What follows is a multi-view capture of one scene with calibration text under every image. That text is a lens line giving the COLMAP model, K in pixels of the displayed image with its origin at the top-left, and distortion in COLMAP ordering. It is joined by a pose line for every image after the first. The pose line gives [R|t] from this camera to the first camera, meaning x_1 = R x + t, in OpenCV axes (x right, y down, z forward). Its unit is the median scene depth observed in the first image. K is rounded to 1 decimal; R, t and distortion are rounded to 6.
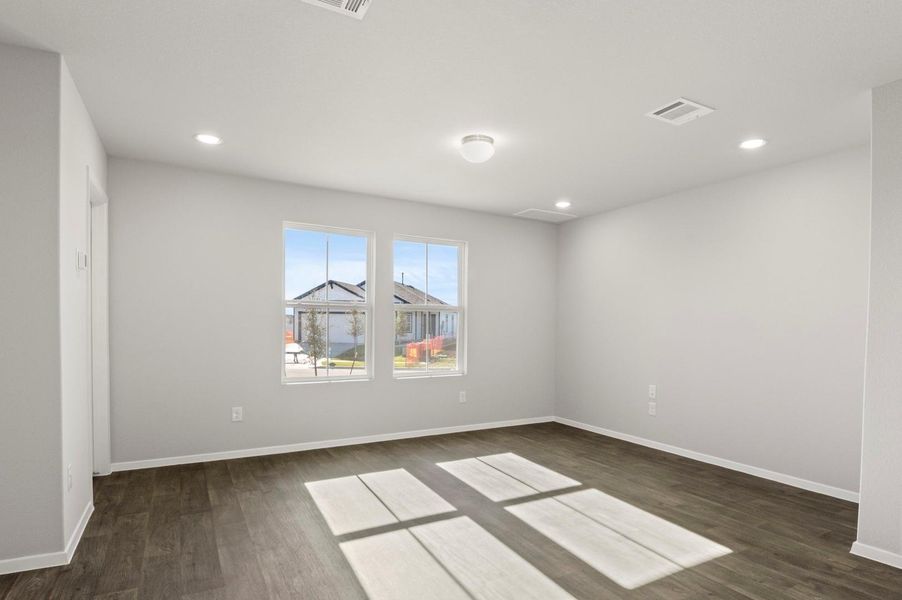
lens RADIAL K [[493.5, 0, 468.7], [0, 493.5, 321.1], [0, 0, 1]] dist [0.019003, -0.019633]
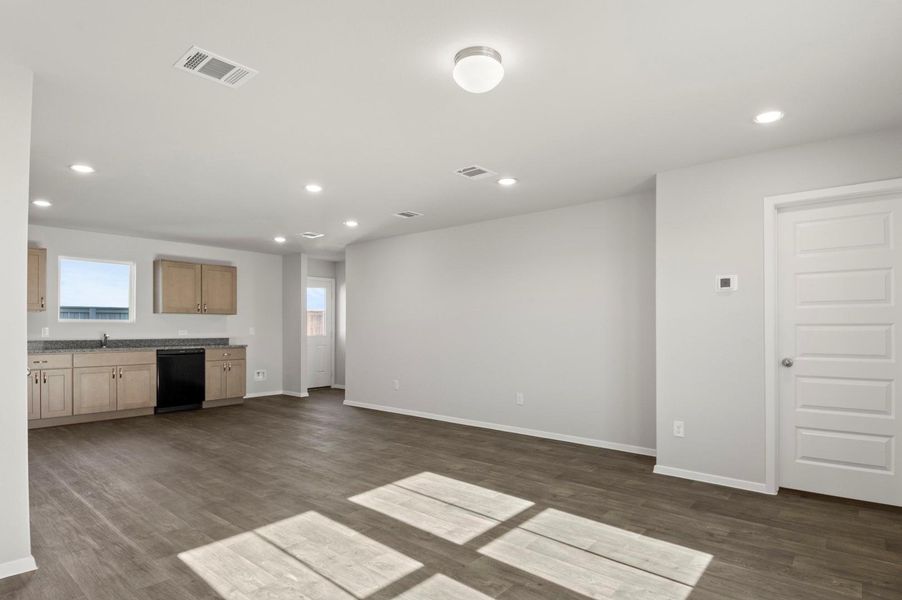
lens RADIAL K [[477.4, 0, 467.0], [0, 477.4, 322.8], [0, 0, 1]] dist [0.029596, -0.044019]
pose [[-0.939933, -0.024442, -0.340483, 0.224445], [-0.018697, 0.999622, -0.020142, 0.012032], [0.340847, -0.012566, -0.940035, 1.409718]]
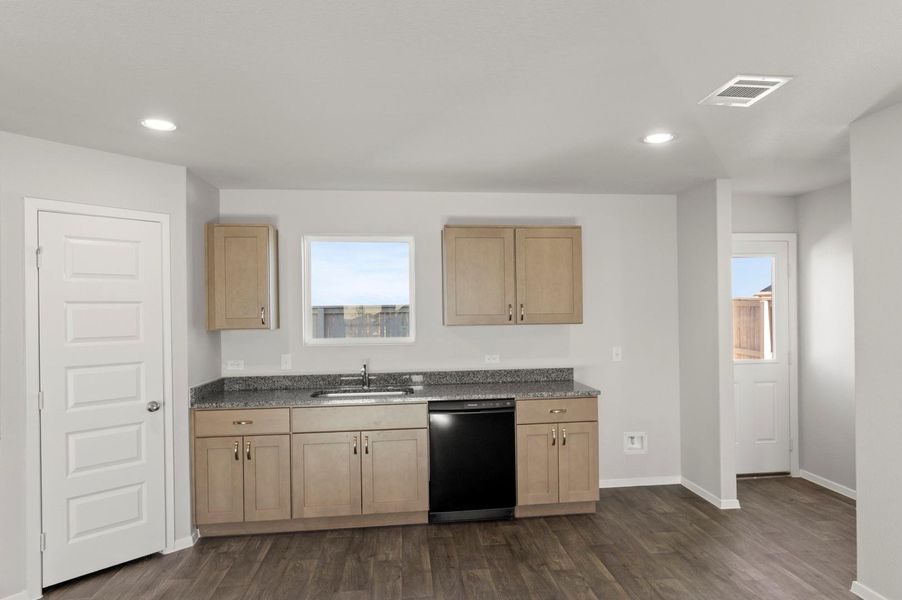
lens RADIAL K [[542.5, 0, 469.9], [0, 542.5, 311.4], [0, 0, 1]] dist [0.002800, -0.017103]
pose [[-0.913644, -0.009169, 0.406412, 0.208101], [-0.006762, 0.999950, 0.007358, -0.073287], [-0.406459, 0.003974, -0.913661, 0.349737]]
